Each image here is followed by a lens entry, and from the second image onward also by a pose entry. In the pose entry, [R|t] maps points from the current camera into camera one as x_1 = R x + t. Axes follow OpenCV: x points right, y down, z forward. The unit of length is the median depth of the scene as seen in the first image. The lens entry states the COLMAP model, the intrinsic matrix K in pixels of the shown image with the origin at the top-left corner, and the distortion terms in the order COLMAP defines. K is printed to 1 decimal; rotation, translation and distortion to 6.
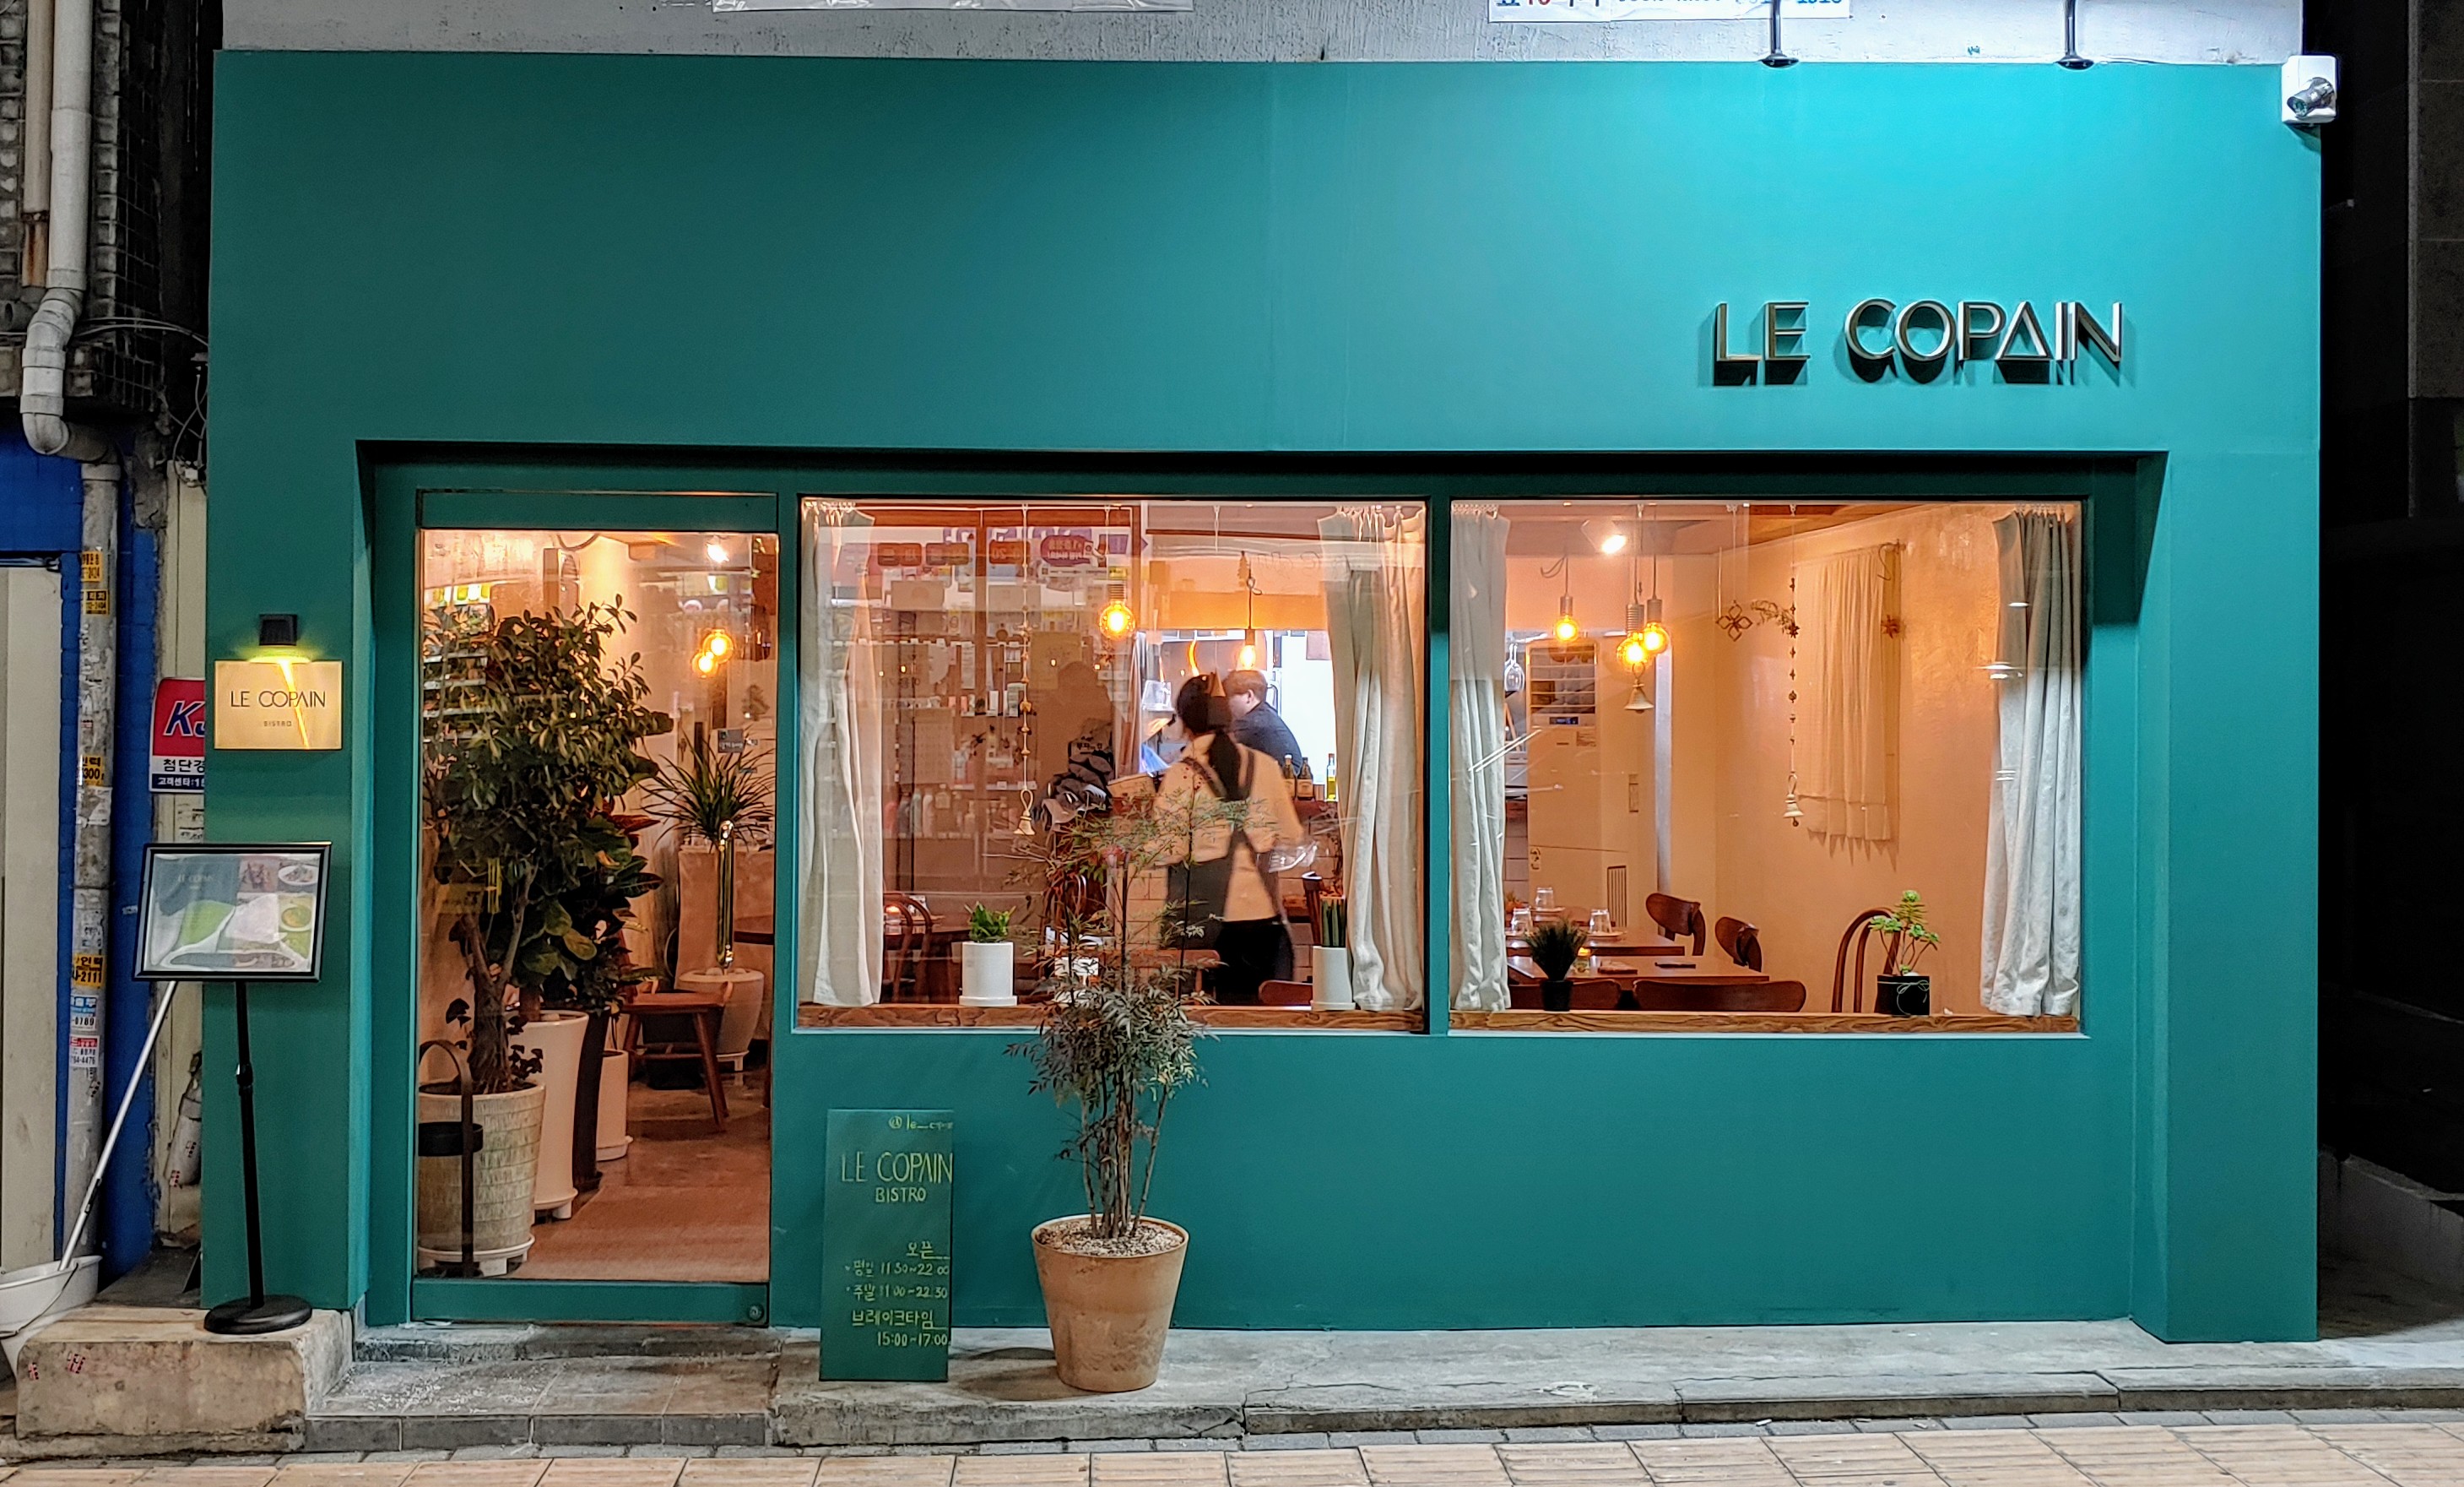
lens RADIAL K [[1776.6, 0, 1188.0], [0, 1776.6, 709.4], [0, 0, 1]] dist [-0.010674, -0.007861]
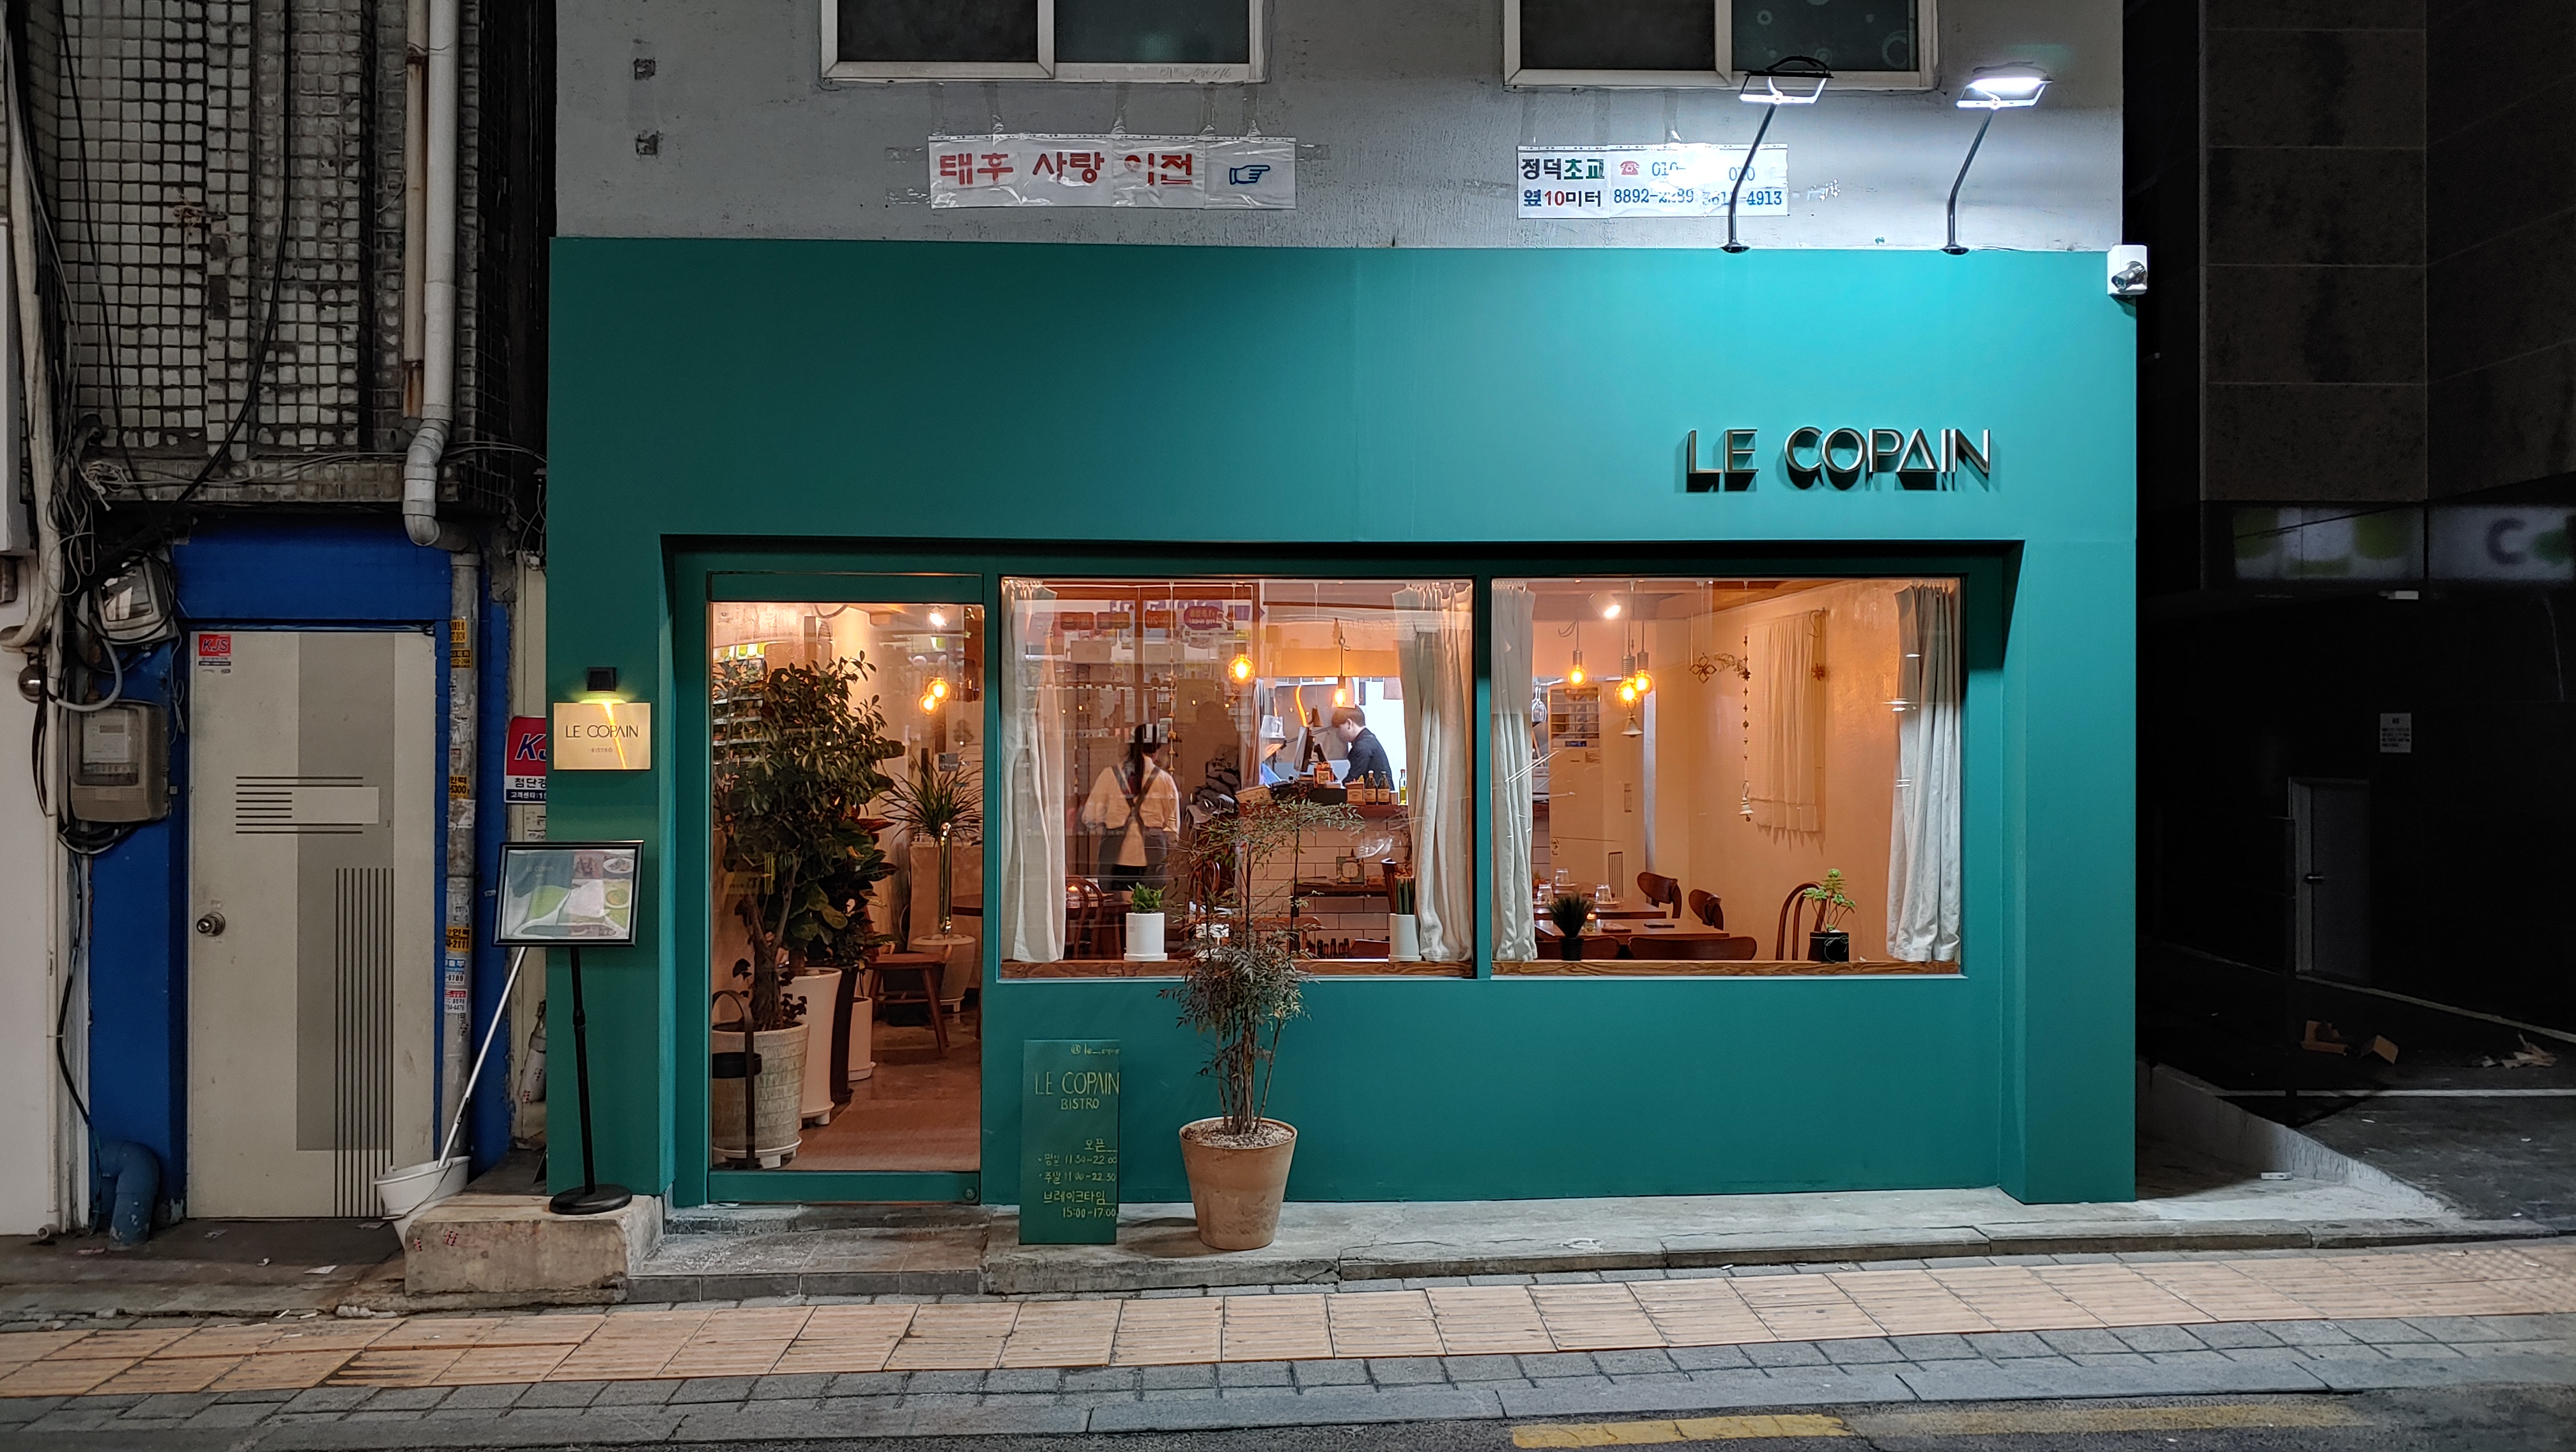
lens RADIAL K [[1923.2, 0, 1289.0], [0, 1923.2, 723.1], [0, 0, 1]] dist [-0.047310, 0.027366]
pose [[0.999591, -0.004765, 0.028205, -0.044677], [0.004654, 0.999981, 0.004003, -0.015748], [-0.028223, -0.003870, 0.999594, -0.434140]]
